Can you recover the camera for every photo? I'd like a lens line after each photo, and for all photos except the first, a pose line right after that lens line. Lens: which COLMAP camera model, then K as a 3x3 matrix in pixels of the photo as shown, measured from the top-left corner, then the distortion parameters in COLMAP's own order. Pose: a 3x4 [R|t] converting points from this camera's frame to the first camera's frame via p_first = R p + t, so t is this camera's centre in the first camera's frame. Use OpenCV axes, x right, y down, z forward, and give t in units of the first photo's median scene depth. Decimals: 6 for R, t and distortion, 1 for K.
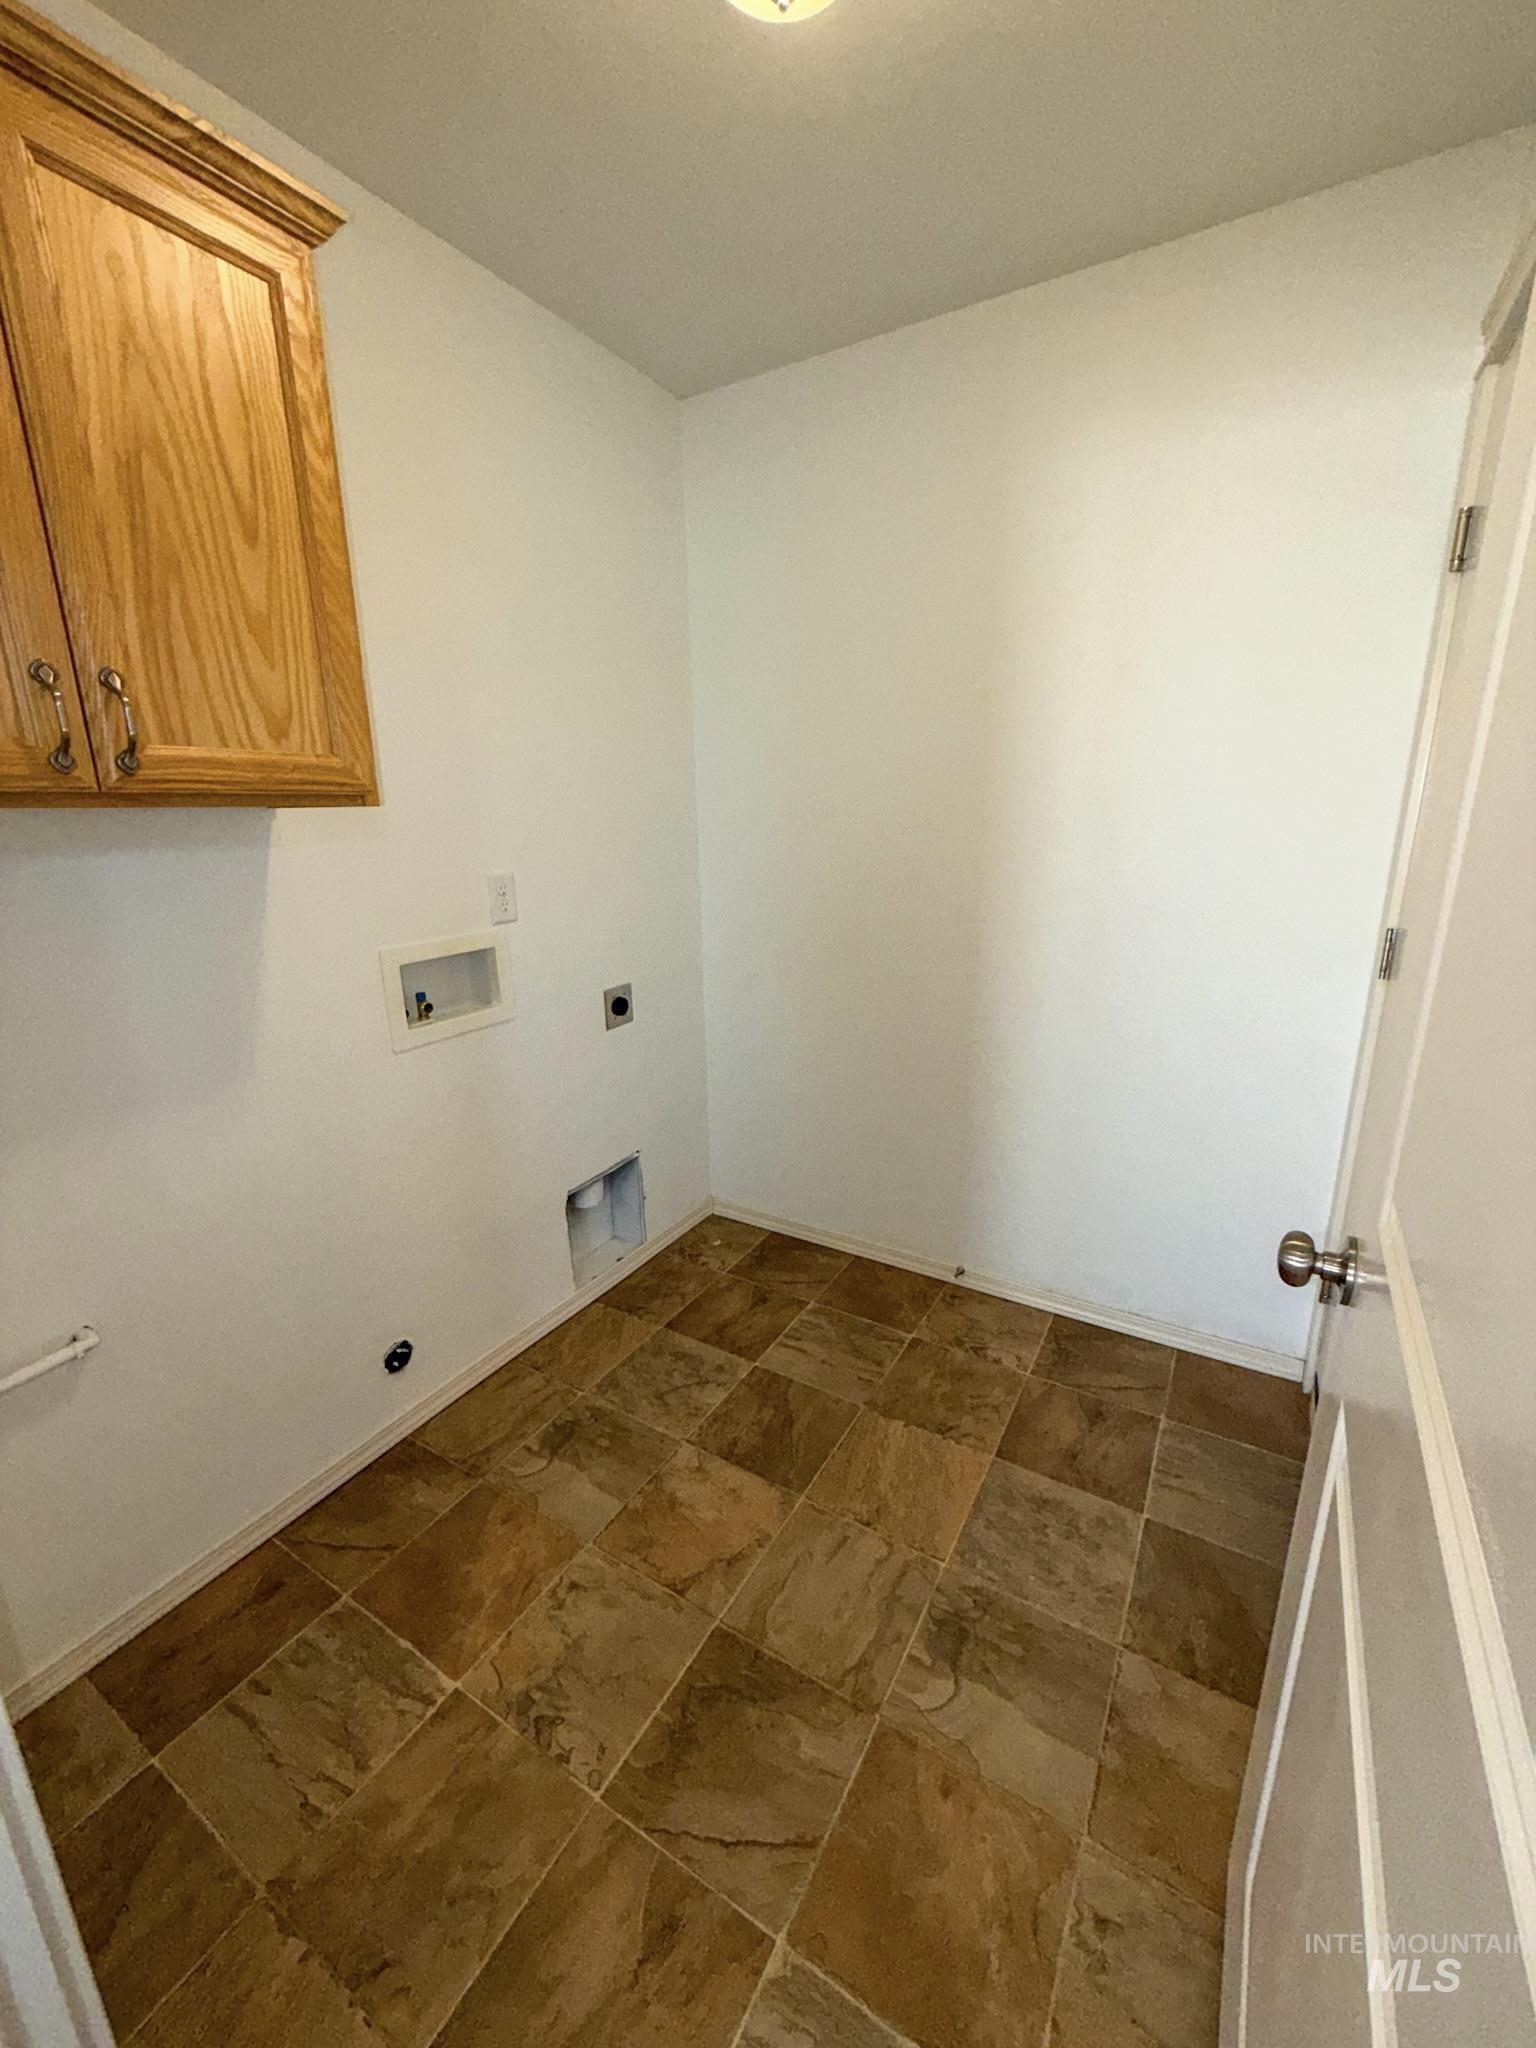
lens RADIAL K [[807.3, 0, 768.0], [0, 807.3, 1024.0], [0, 0, 1]] dist [-0.001707, 0.000701]
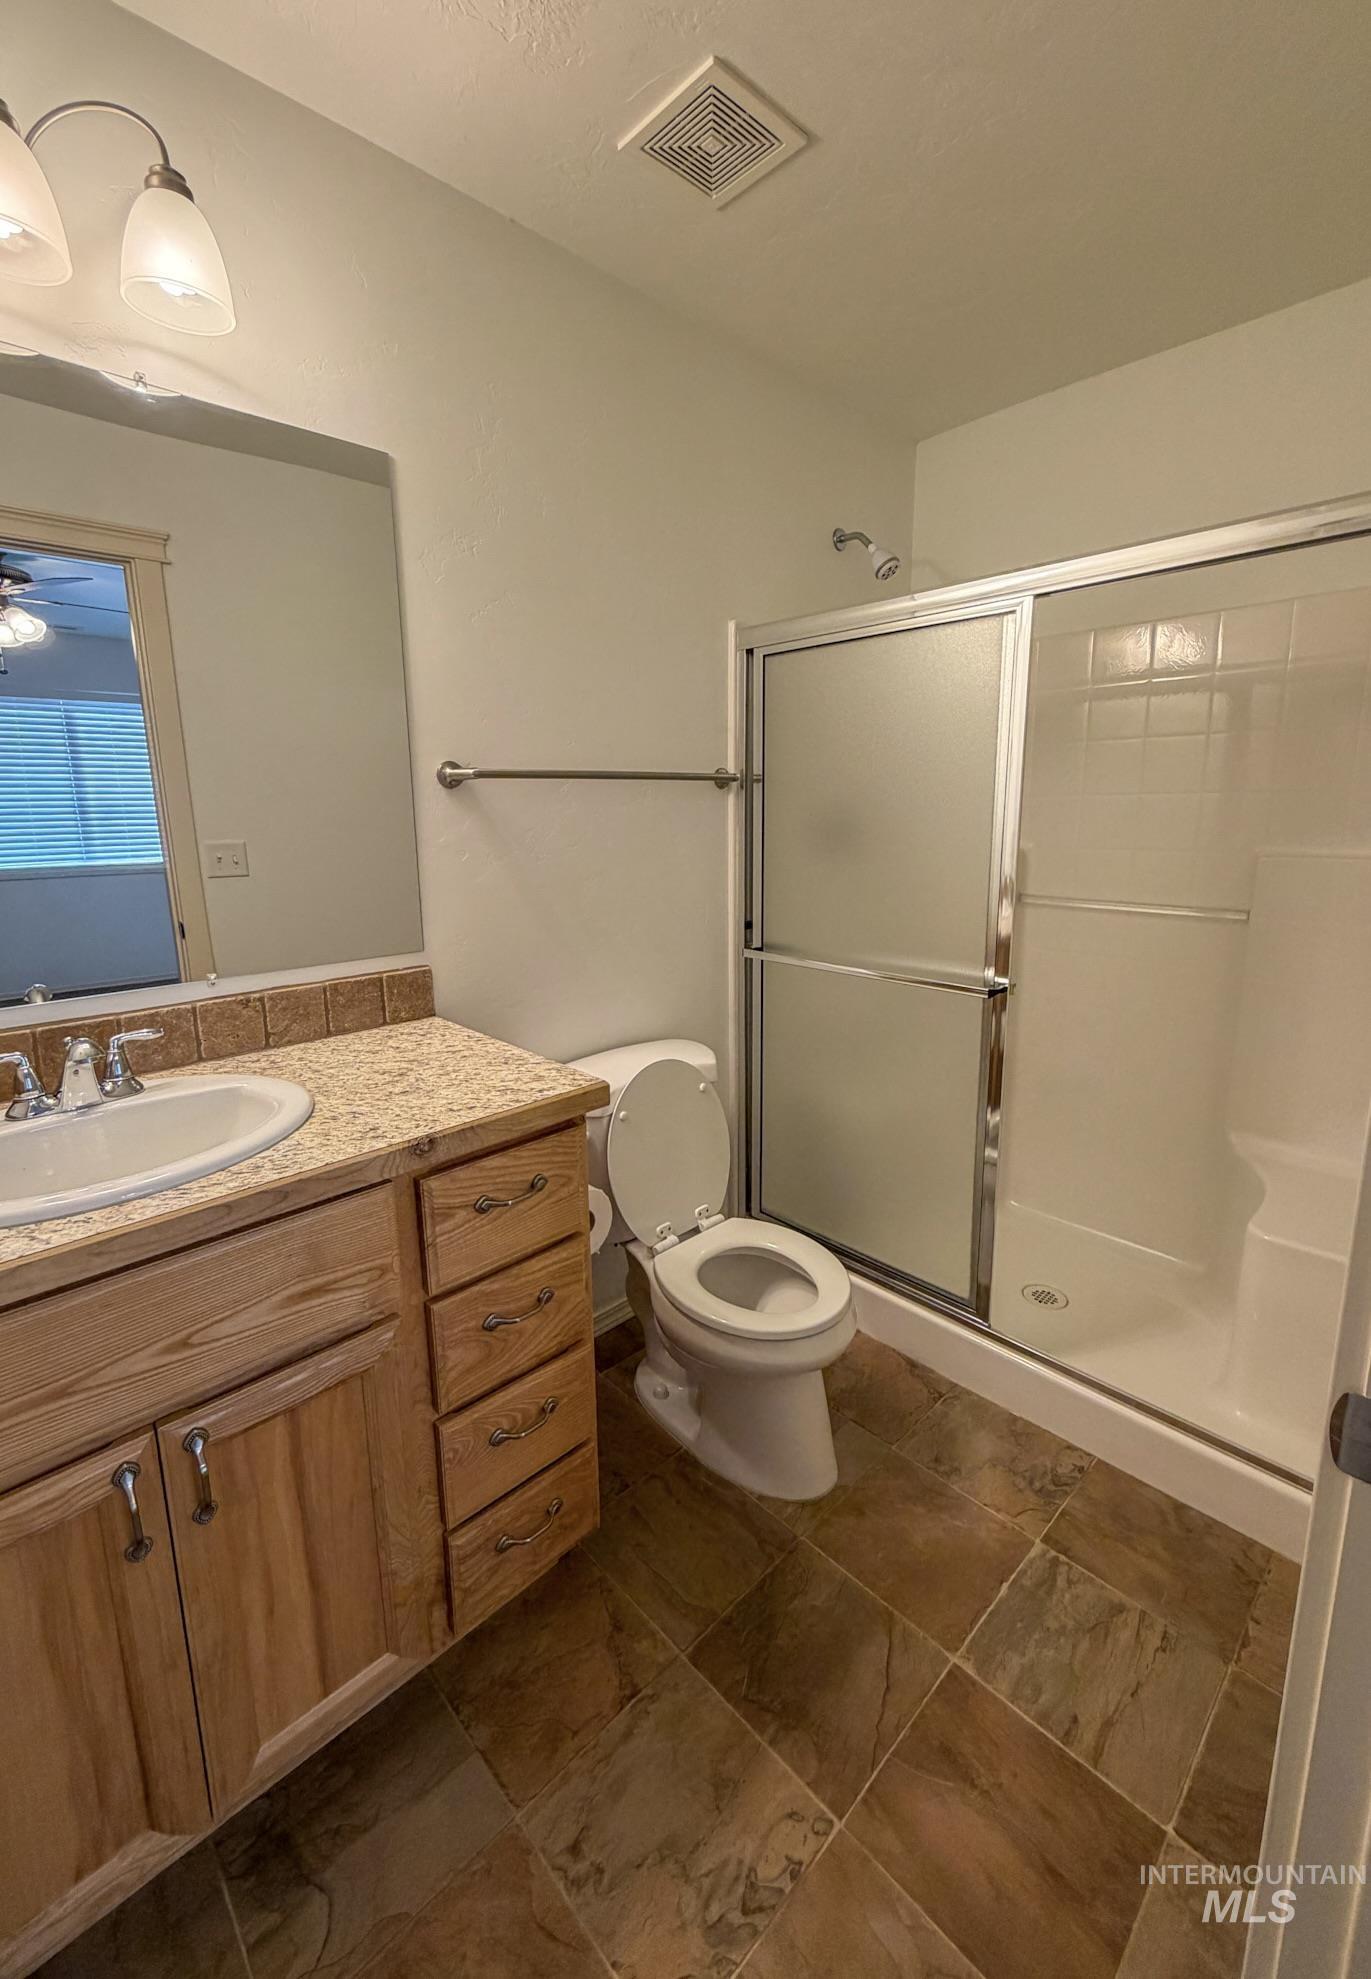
lens RADIAL K [[846.8, 0, 690.8], [0, 846.8, 884.3], [0, 0, 1]] dist [0.013603, -0.000253]
pose [[0.256019, -0.091676, 0.962315, -1.040359], [0.243393, 0.969535, 0.027610, -0.144393], [-0.935529, 0.227152, 0.270533, 0.610315]]
